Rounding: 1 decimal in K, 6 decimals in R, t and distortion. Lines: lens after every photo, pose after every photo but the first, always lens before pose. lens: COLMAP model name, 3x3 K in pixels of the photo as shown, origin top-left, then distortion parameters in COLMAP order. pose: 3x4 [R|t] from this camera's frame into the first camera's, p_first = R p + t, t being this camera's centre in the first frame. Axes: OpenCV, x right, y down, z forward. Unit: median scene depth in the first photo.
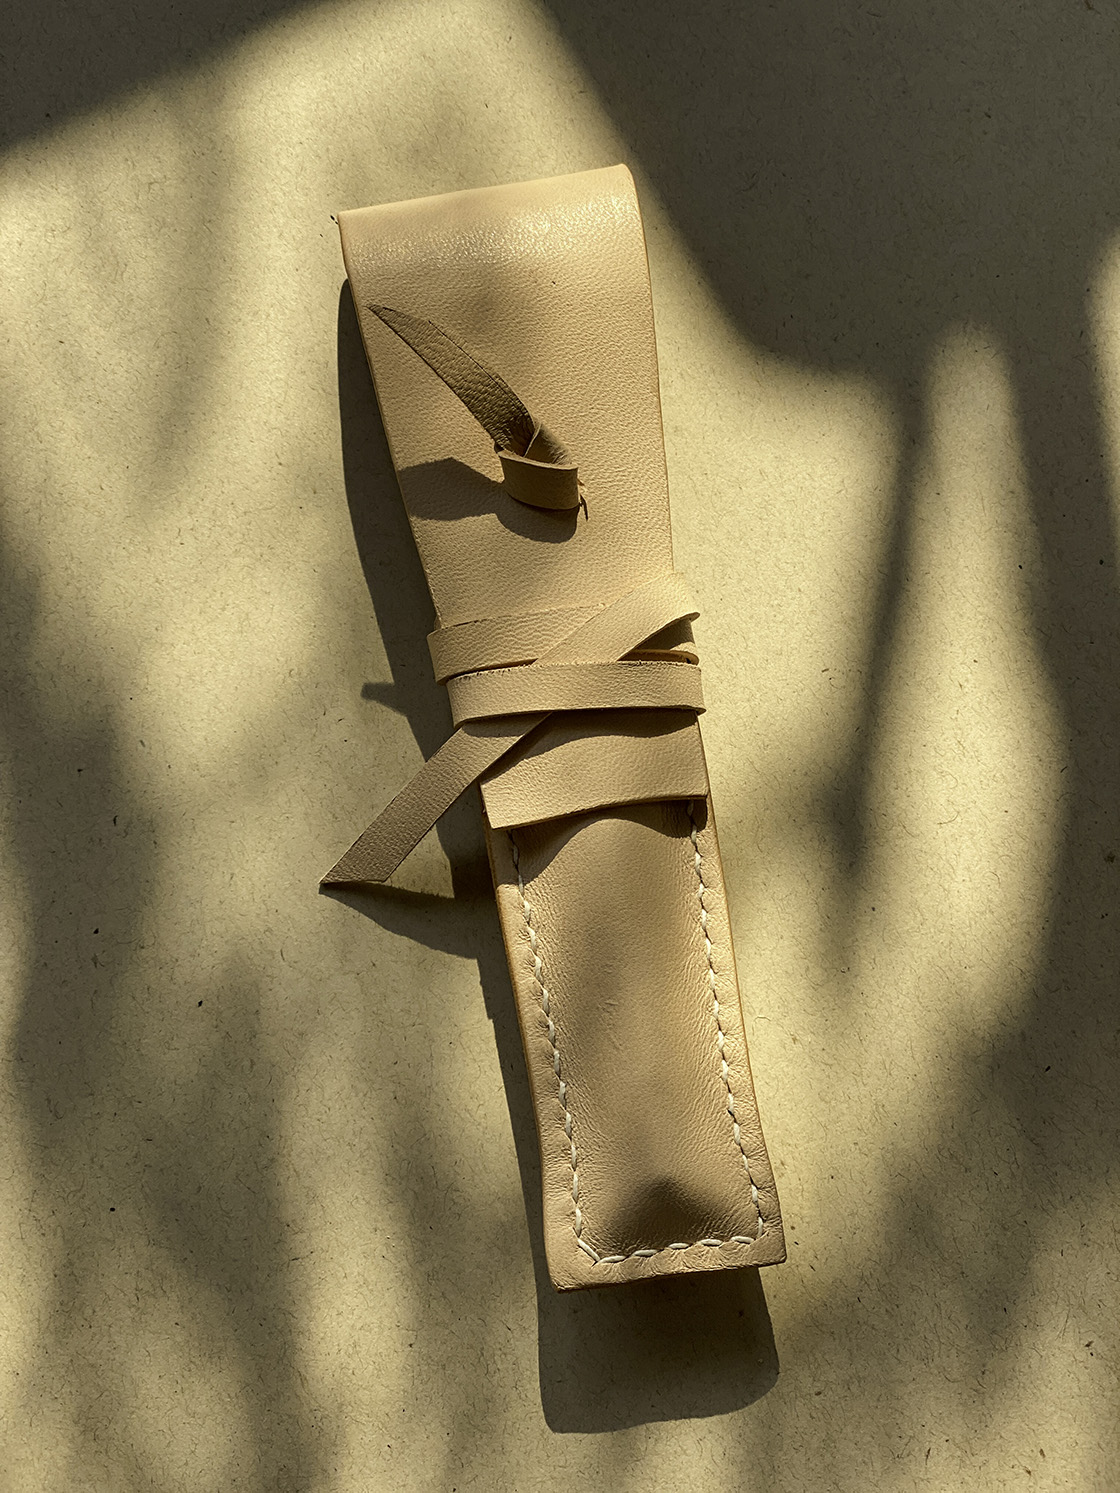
lens RADIAL K [[2283.6, 0, 560.0], [0, 2283.6, 746.5], [0, 0, 1]] dist [0.040384, -0.160217]
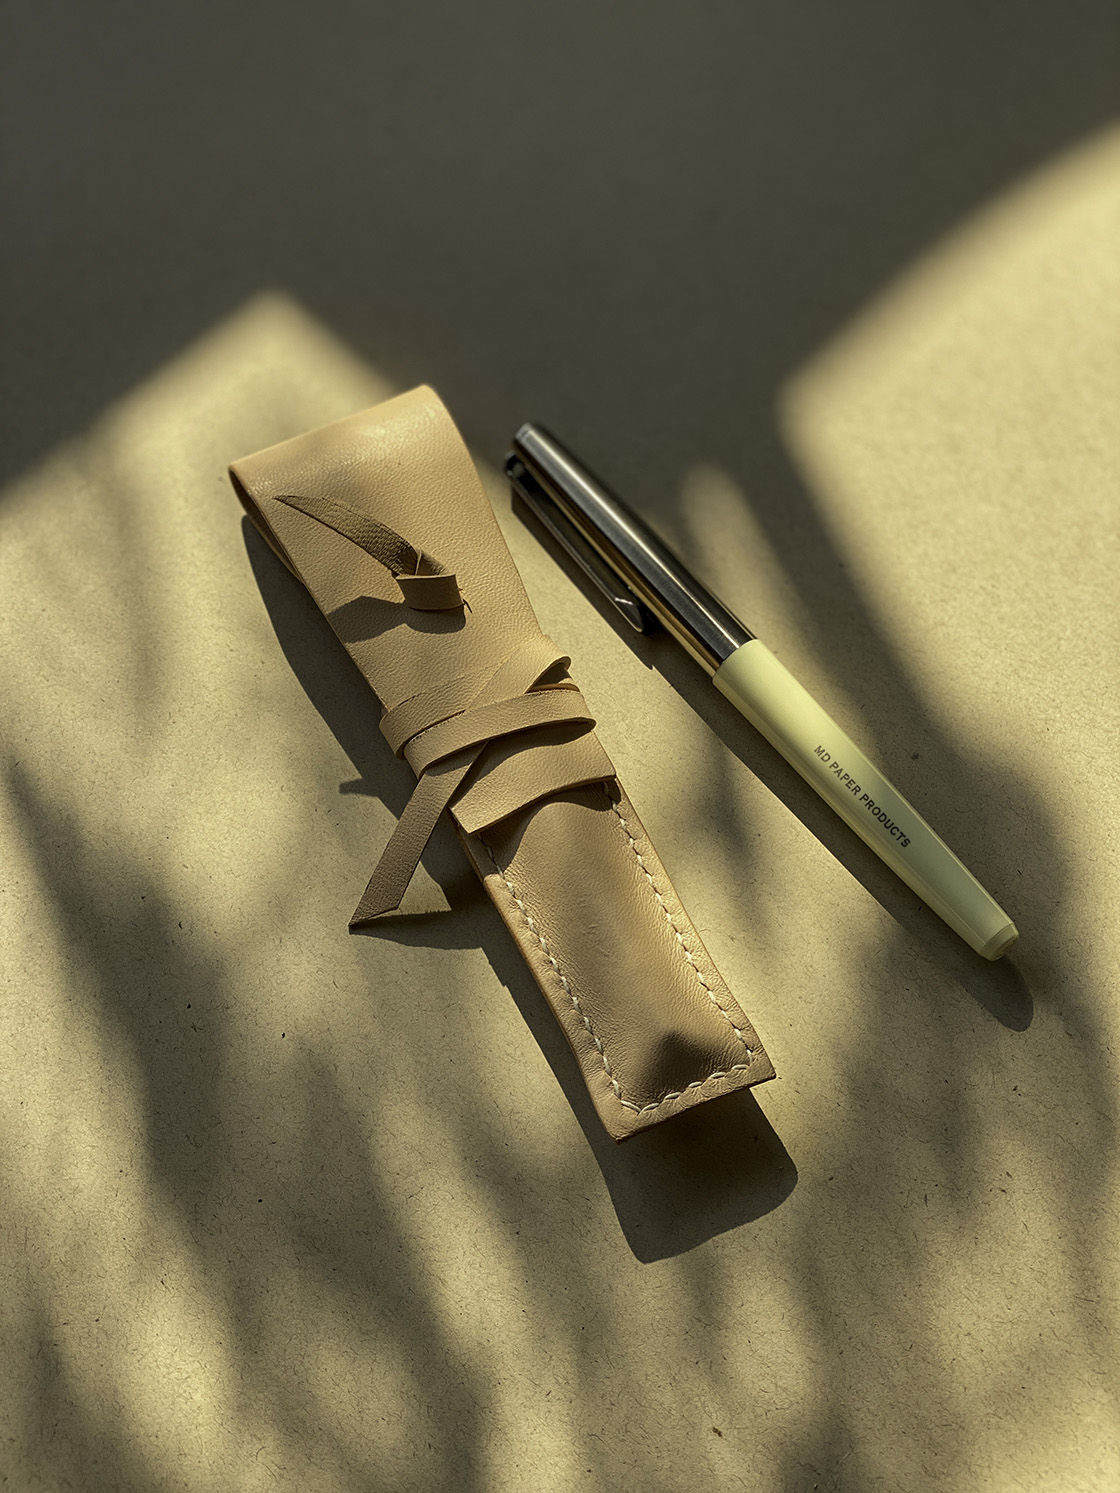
lens RADIAL K [[2245.3, 0, 560.0], [0, 2245.3, 746.5], [0, 0, 1]] dist [0.037919, 0.089184]
pose [[0.957706, -0.257098, 0.129229, -0.131744], [0.280025, 0.936079, -0.212936, 0.275527], [-0.066223, 0.240118, 0.968482, -0.270232]]
